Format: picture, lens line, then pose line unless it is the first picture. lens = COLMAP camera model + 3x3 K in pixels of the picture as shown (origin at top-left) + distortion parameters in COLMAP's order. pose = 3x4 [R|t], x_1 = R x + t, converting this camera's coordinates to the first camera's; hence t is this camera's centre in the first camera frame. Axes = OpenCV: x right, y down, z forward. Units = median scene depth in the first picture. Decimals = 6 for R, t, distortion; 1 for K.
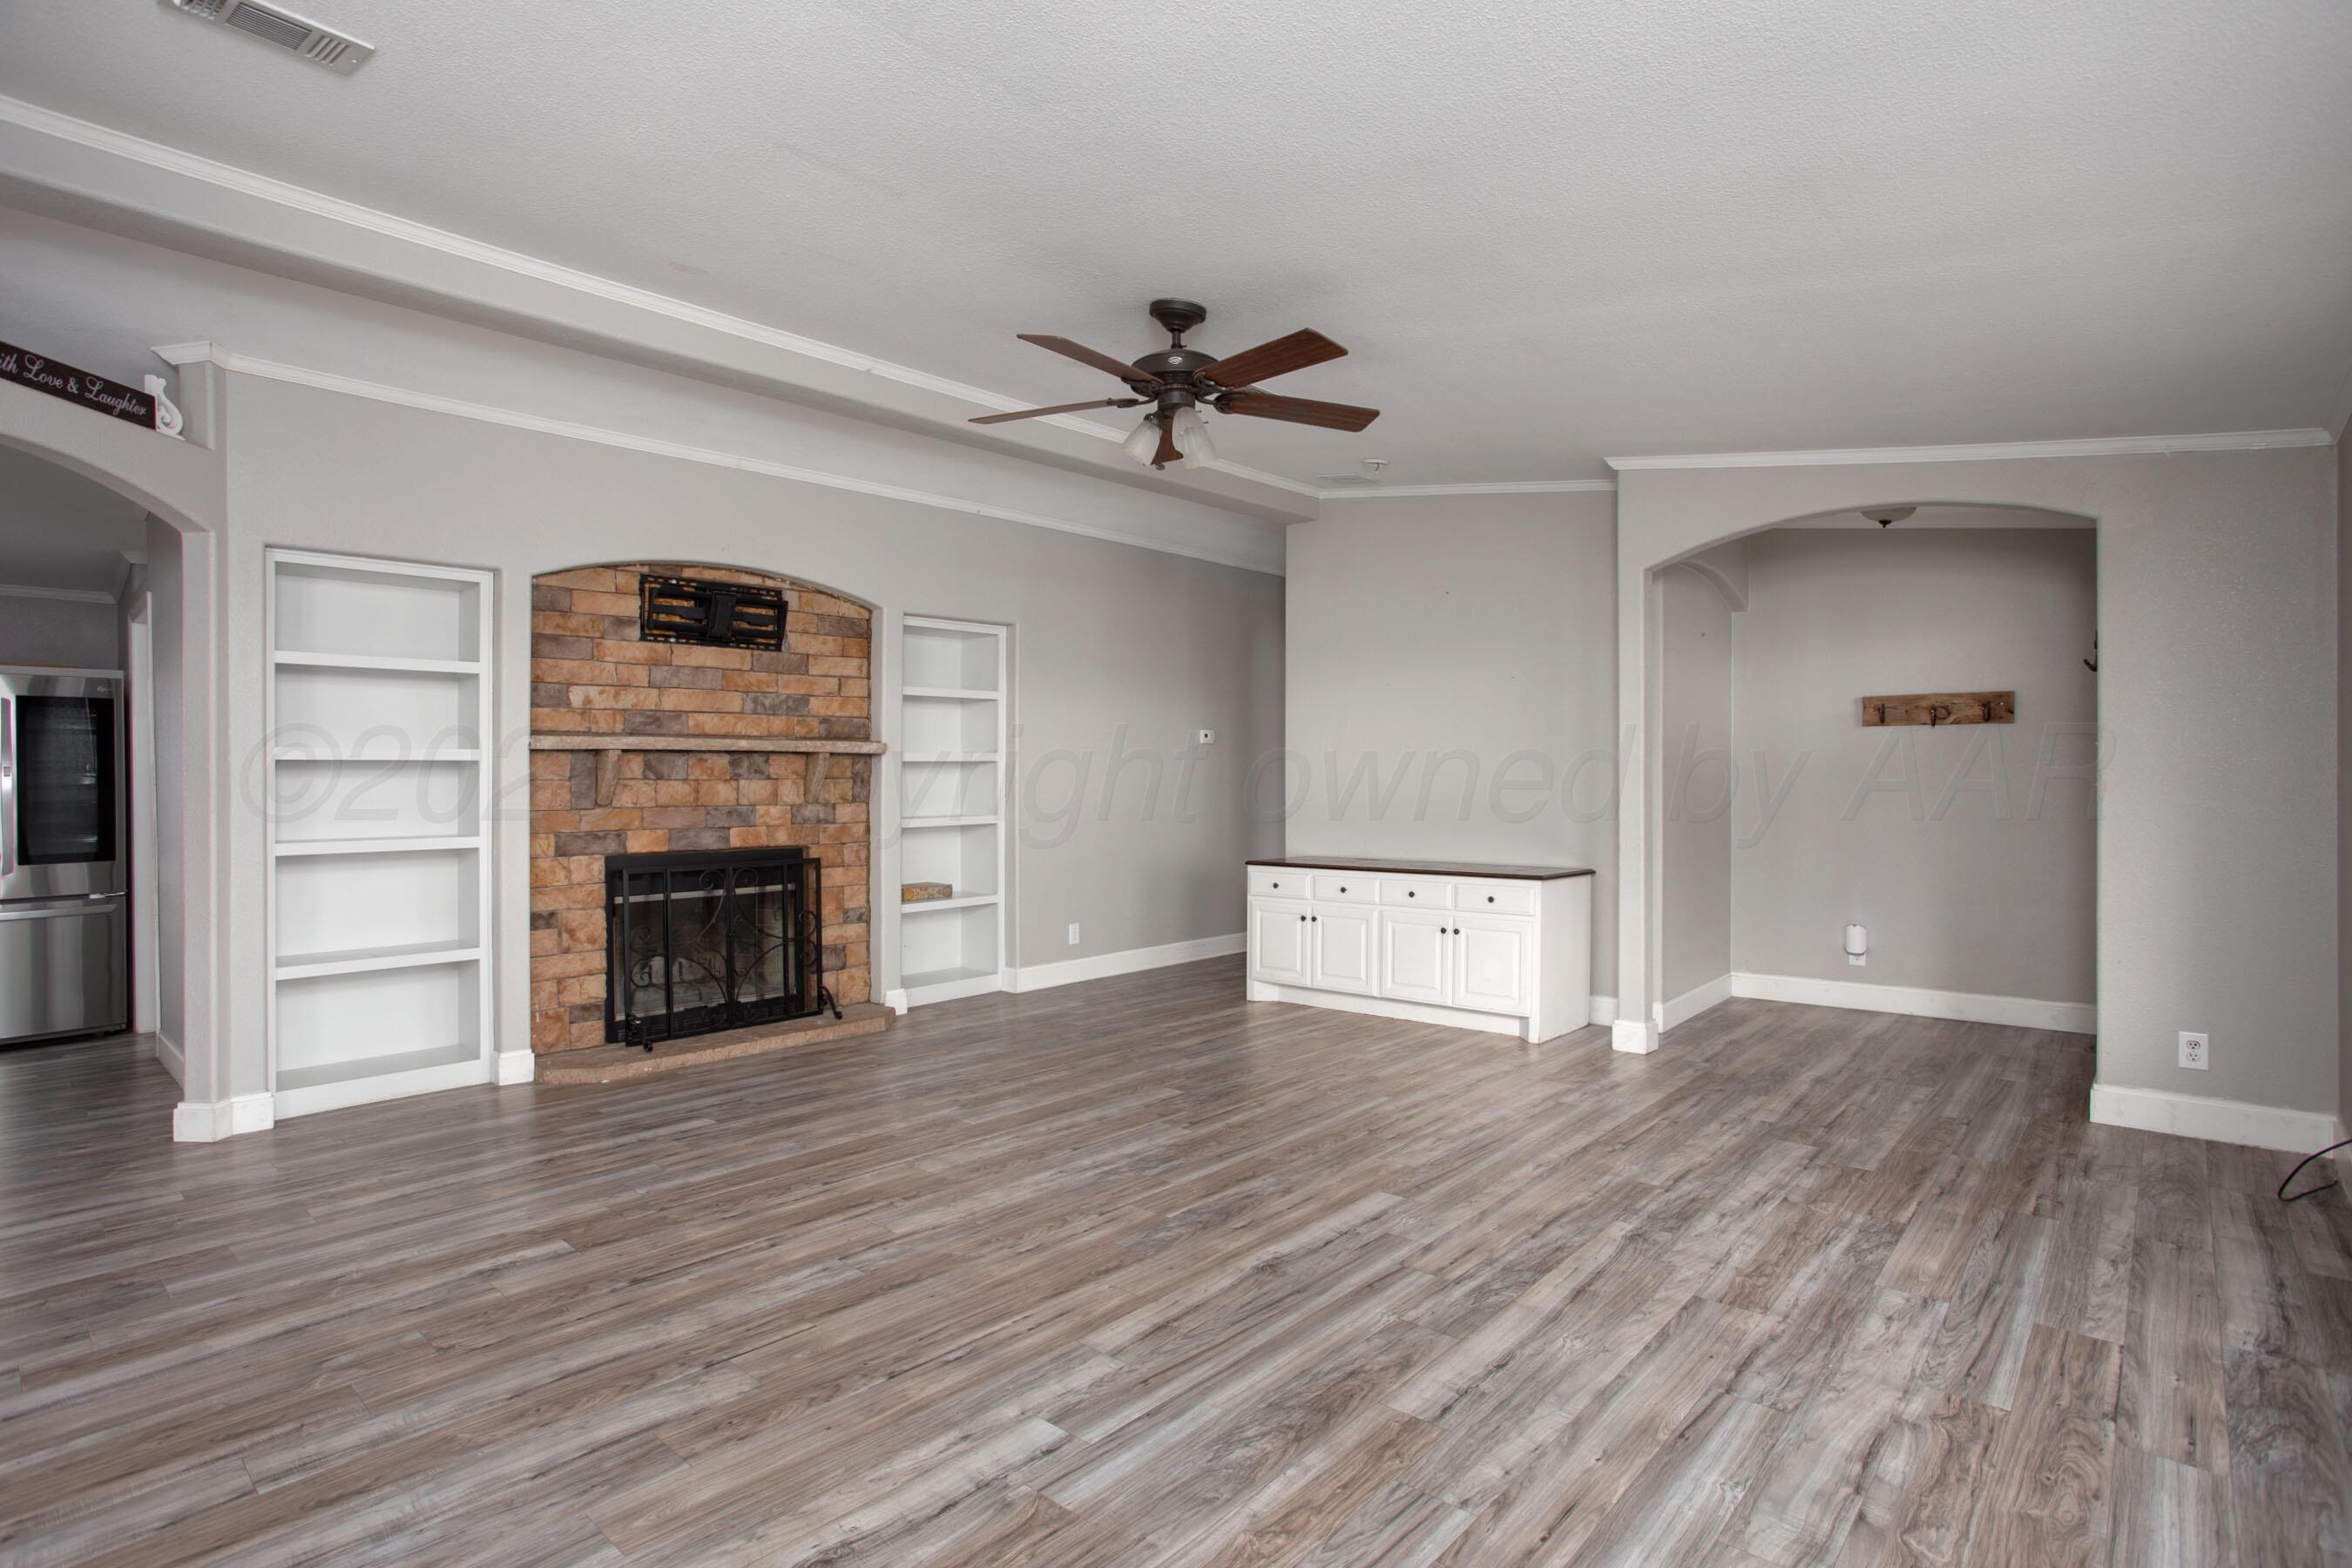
lens RADIAL K [[1156.2, 0, 1176.0], [0, 1156.2, 784.0], [0, 0, 1]] dist [-0.084133, 0.035434]
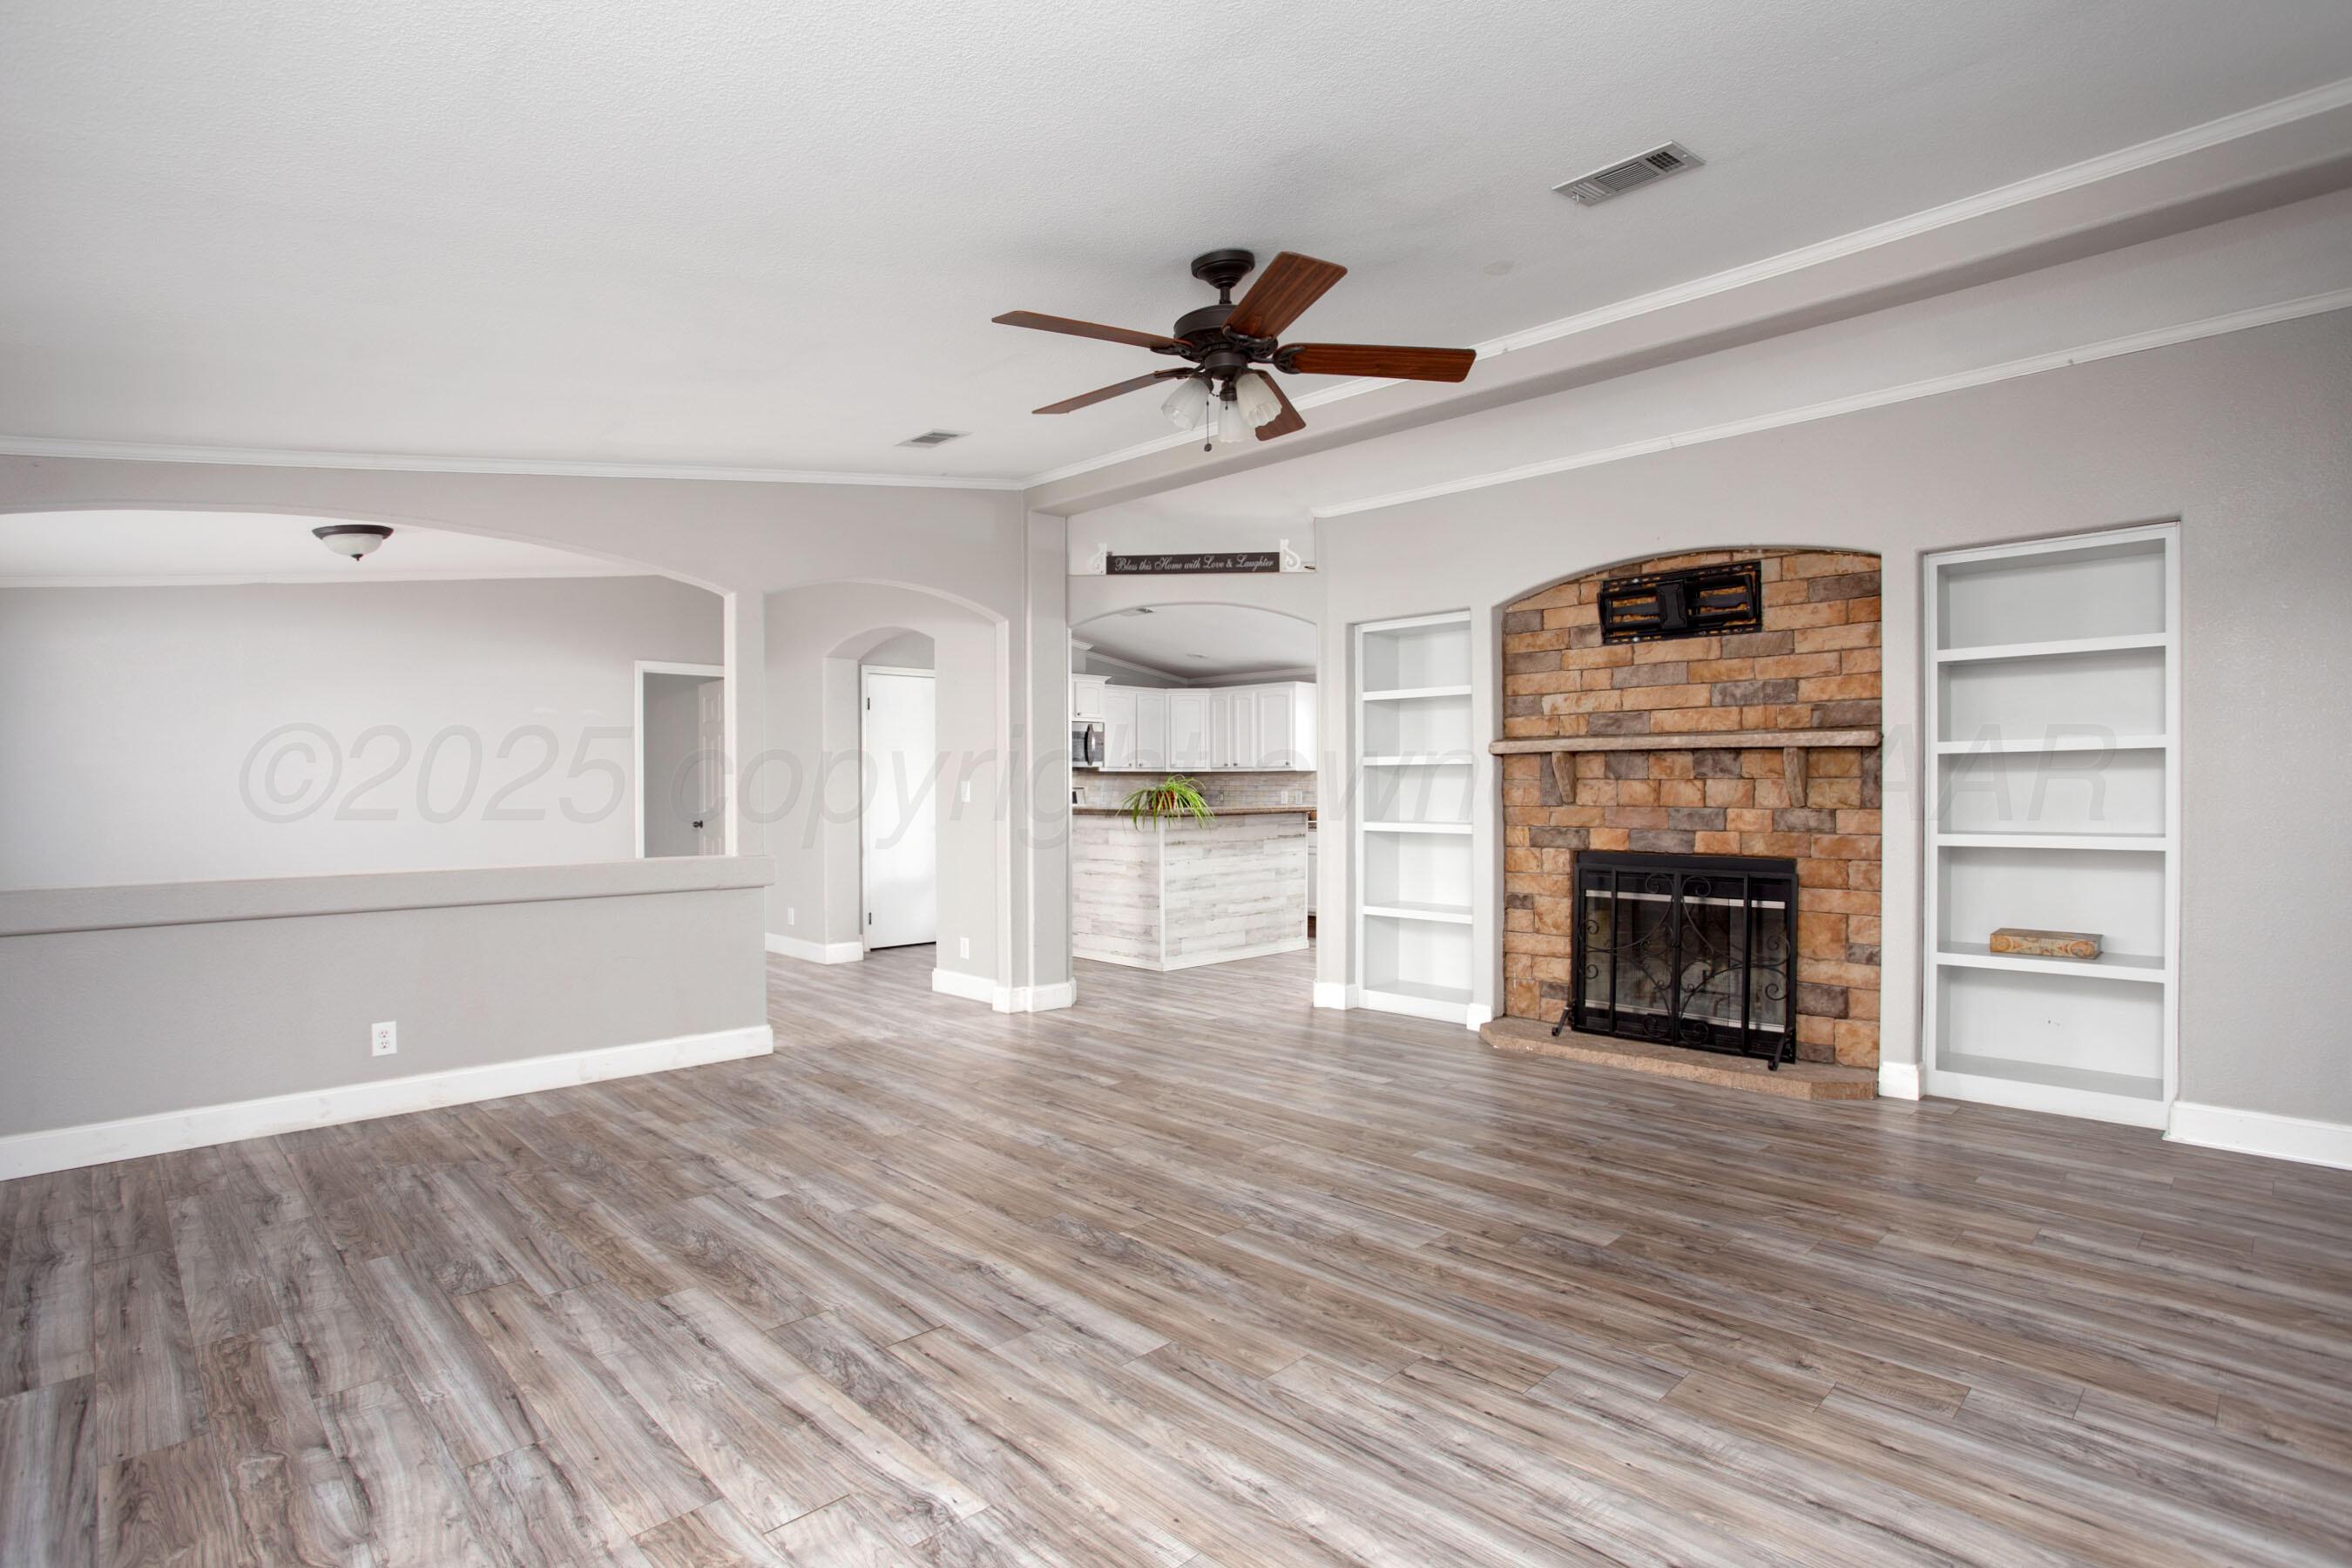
lens RADIAL K [[1153.8, 0, 1176.2], [0, 1153.8, 770.7], [0, 0, 1]] dist [-0.070056, 0.029550]
pose [[-0.057056, -0.001041, -0.998370, 0.691735], [0.002314, 0.999997, -0.001175, -0.013533], [0.998368, -0.002378, -0.057053, 0.784170]]
